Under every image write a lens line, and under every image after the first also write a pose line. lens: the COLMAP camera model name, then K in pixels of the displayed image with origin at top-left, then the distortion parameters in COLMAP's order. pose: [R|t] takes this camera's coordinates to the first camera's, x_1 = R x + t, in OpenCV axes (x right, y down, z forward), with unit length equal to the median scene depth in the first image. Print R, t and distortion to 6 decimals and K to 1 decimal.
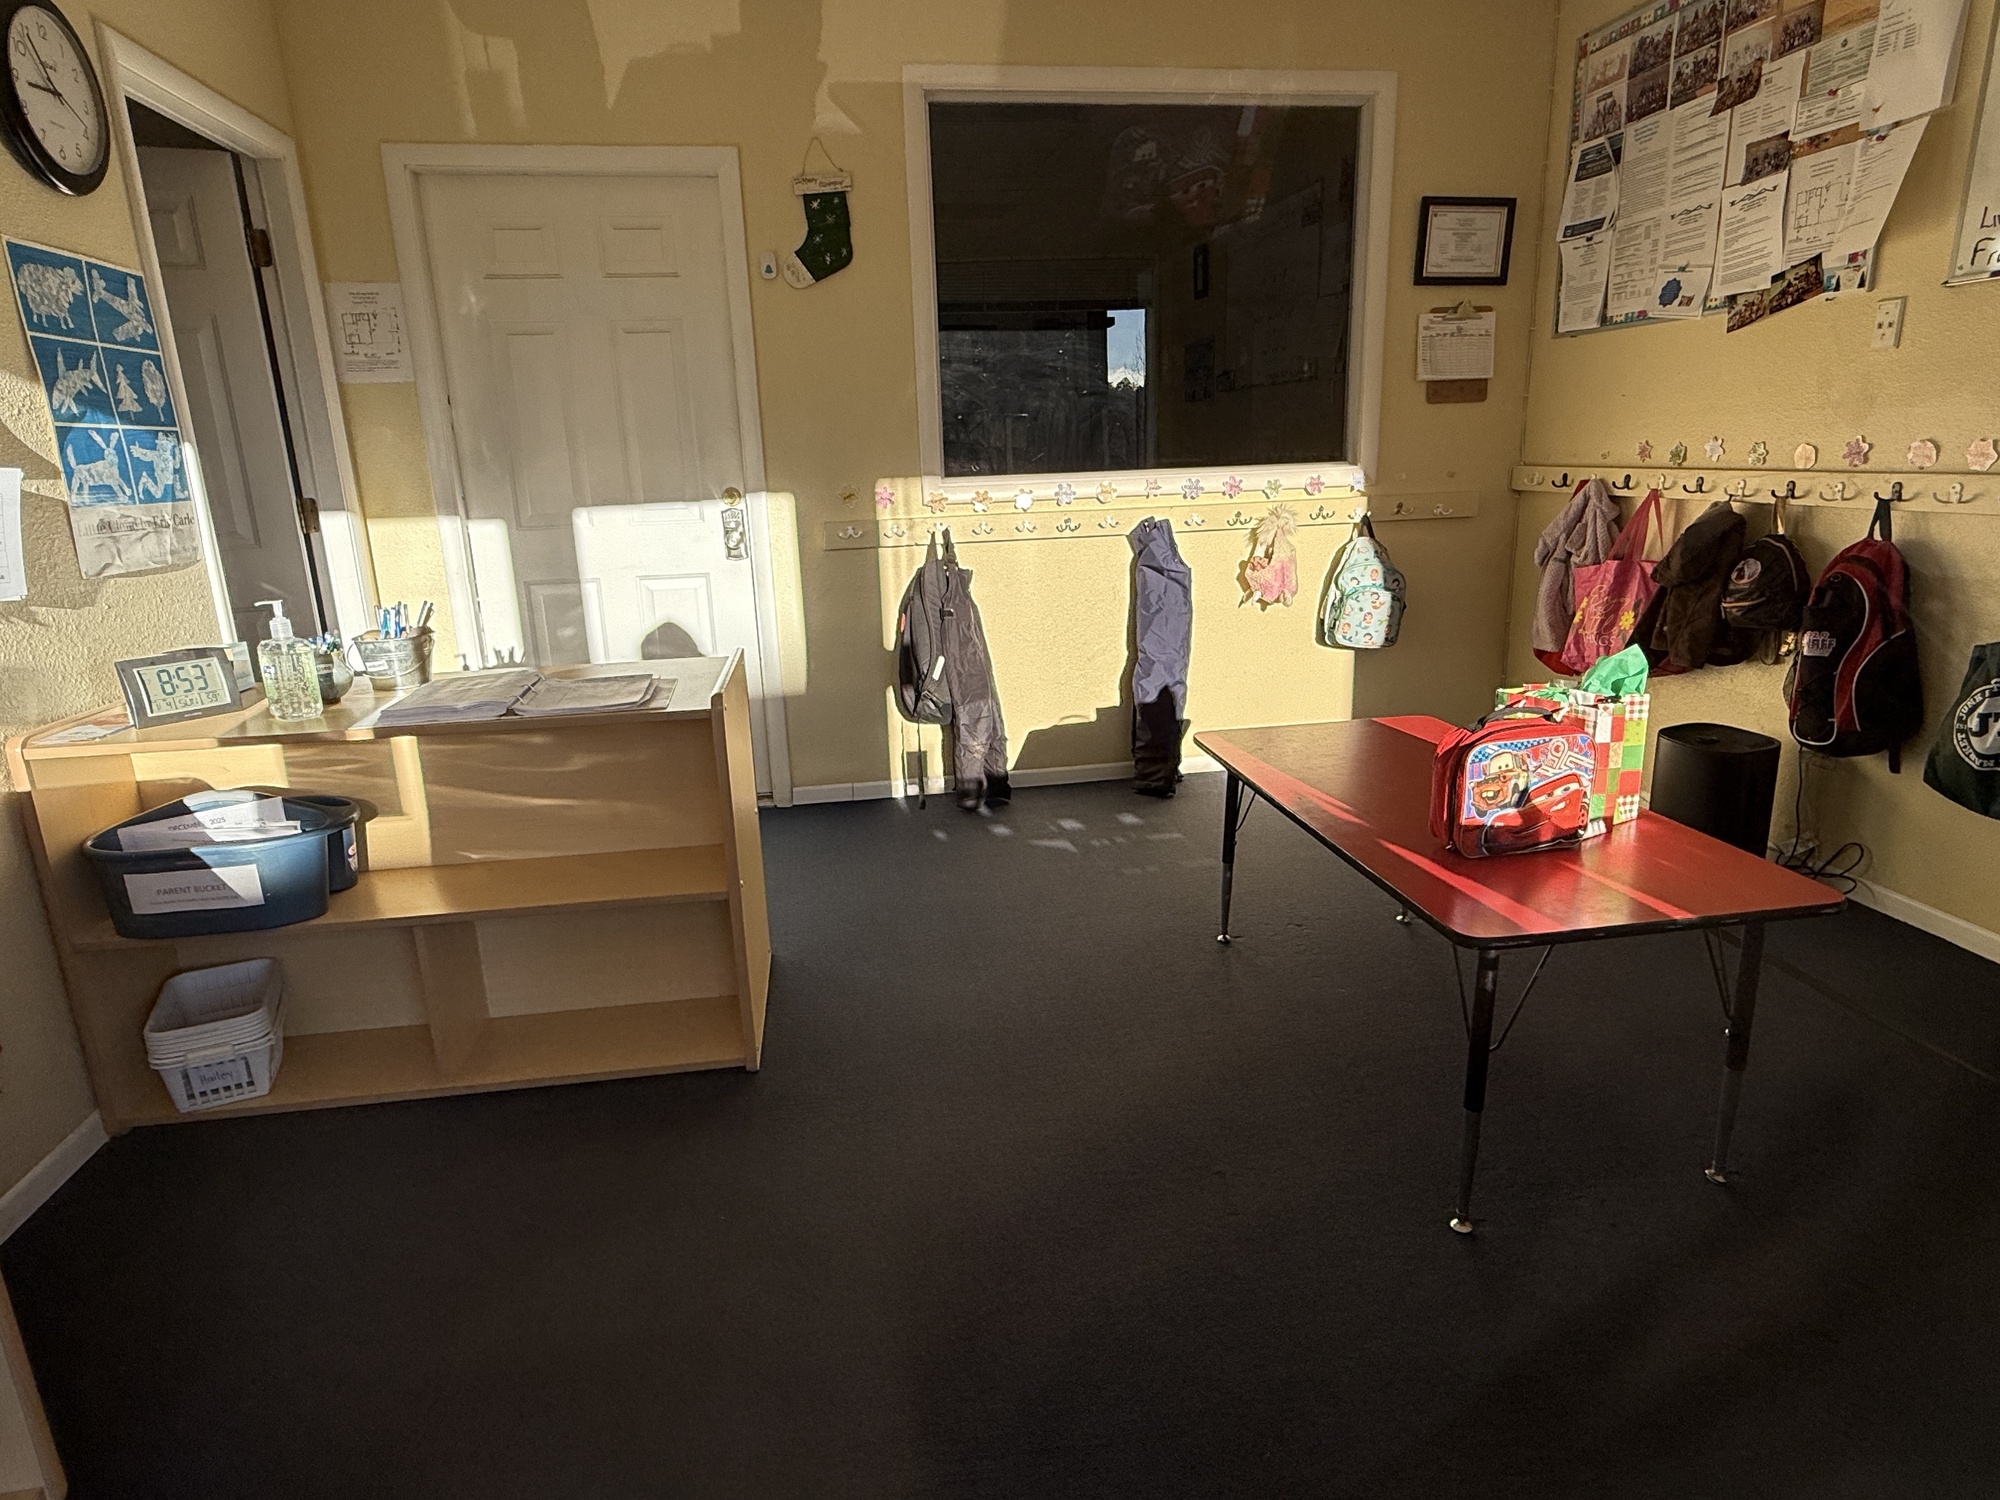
lens RADIAL K [[1140.3, 0, 999.2], [0, 1140.3, 753.6], [0, 0, 1]] dist [-0.002961, -0.000021]
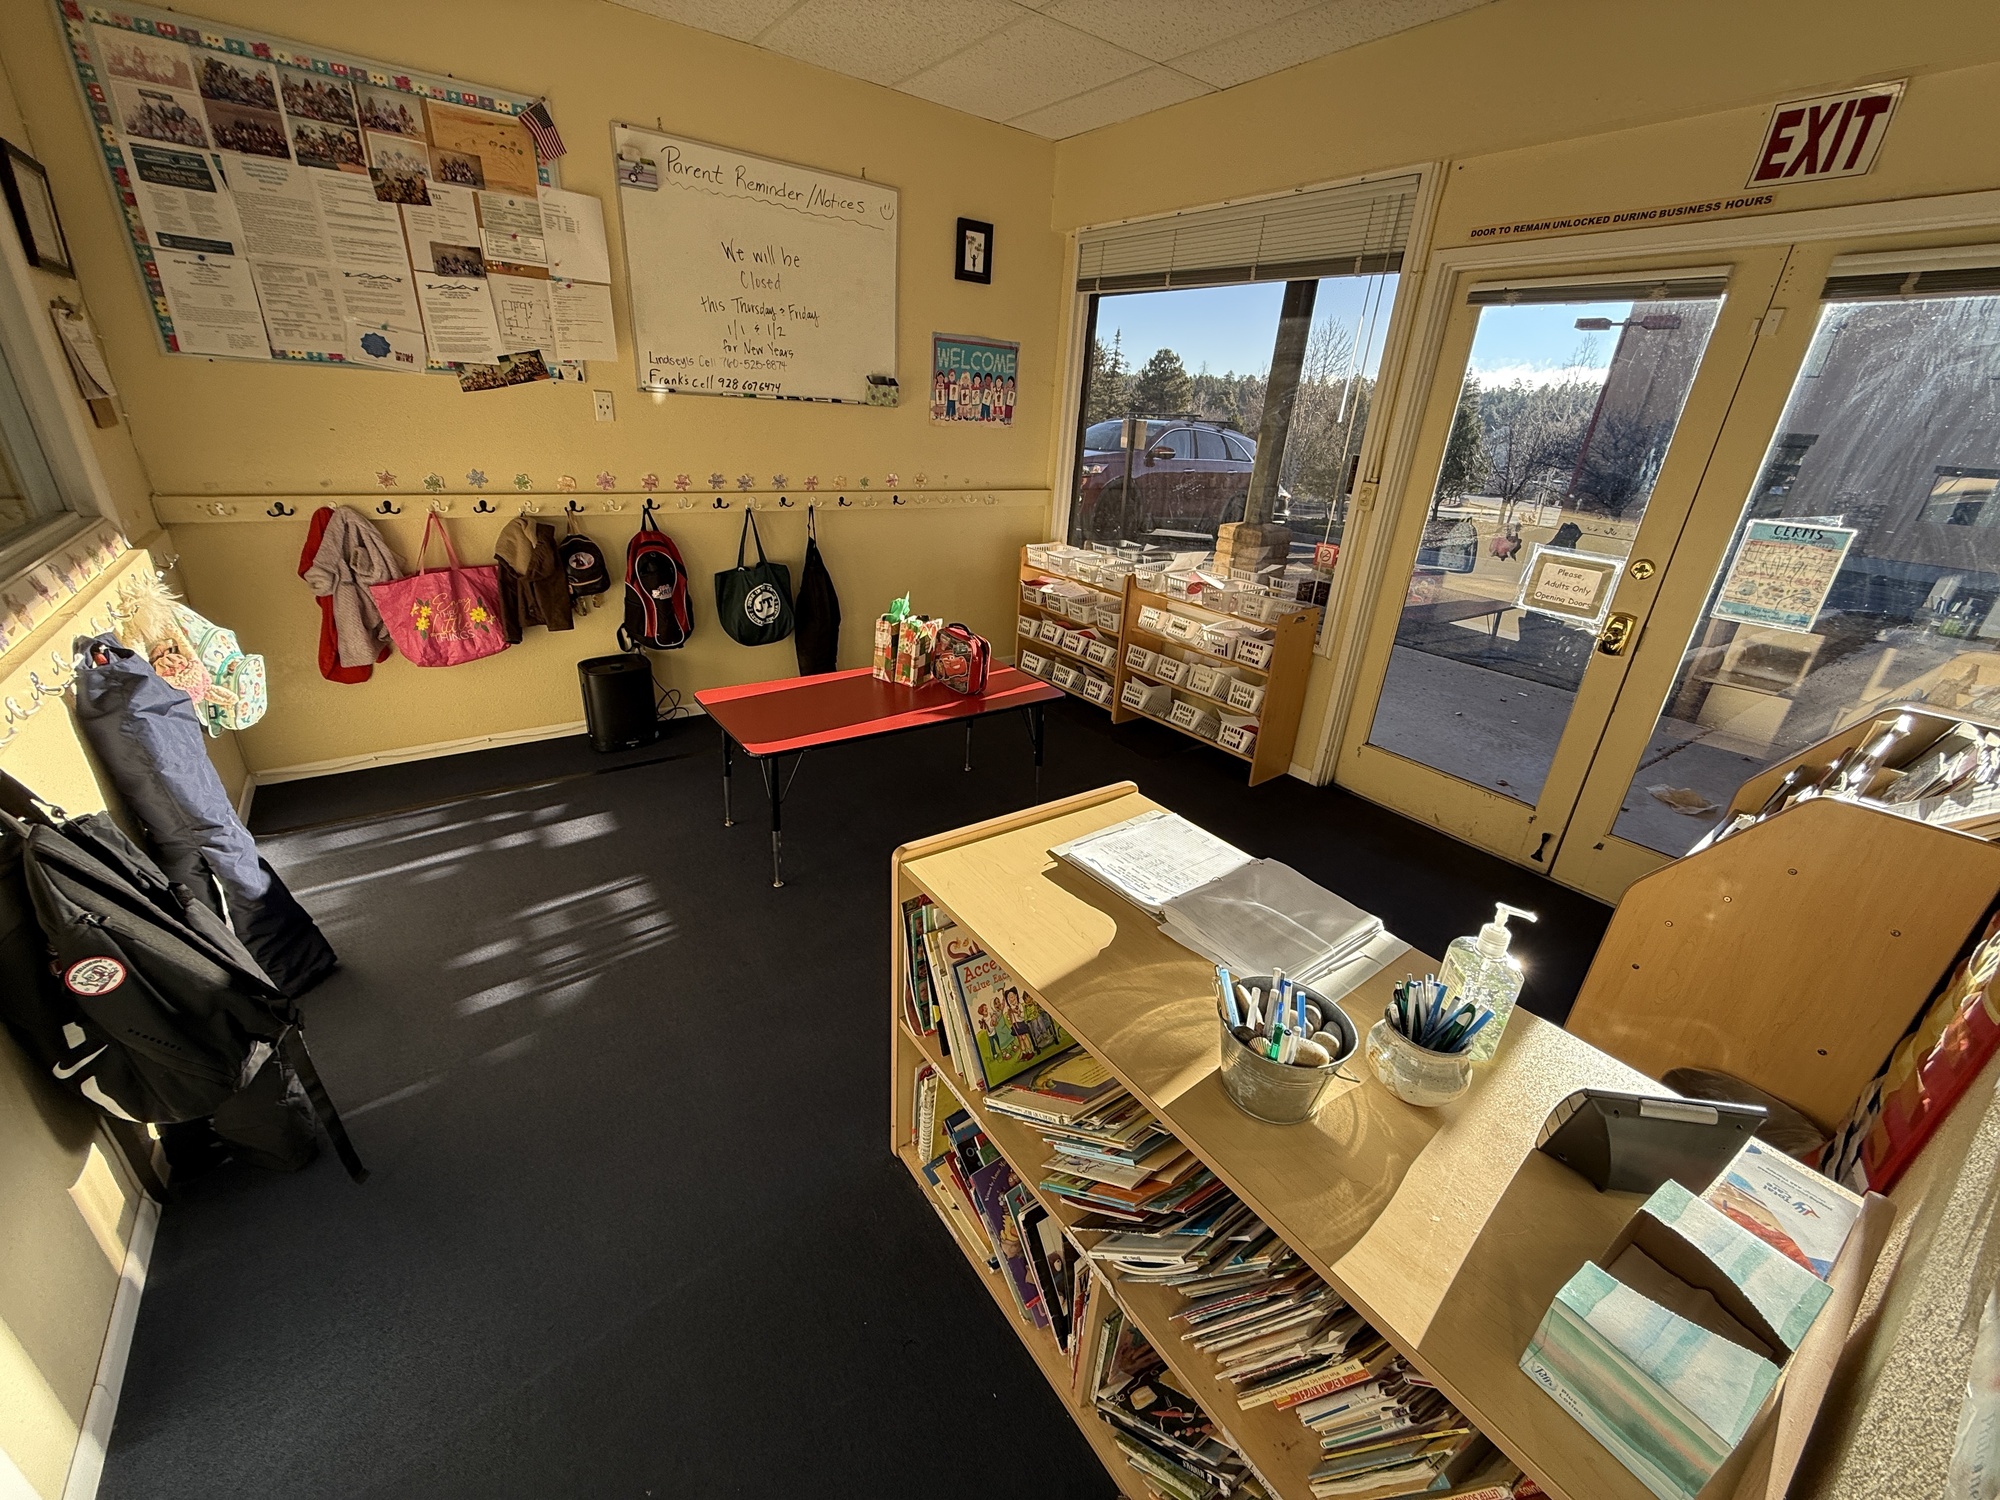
lens RADIAL K [[796.3, 0, 996.1], [0, 796.3, 751.0], [0, 0, 1]] dist [-0.000035, -0.000130]
pose [[-0.441954, -0.357309, 0.822804, -0.566750], [0.183805, 0.861713, 0.472933, -0.330835], [-0.878005, 0.360250, -0.315162, 0.891206]]
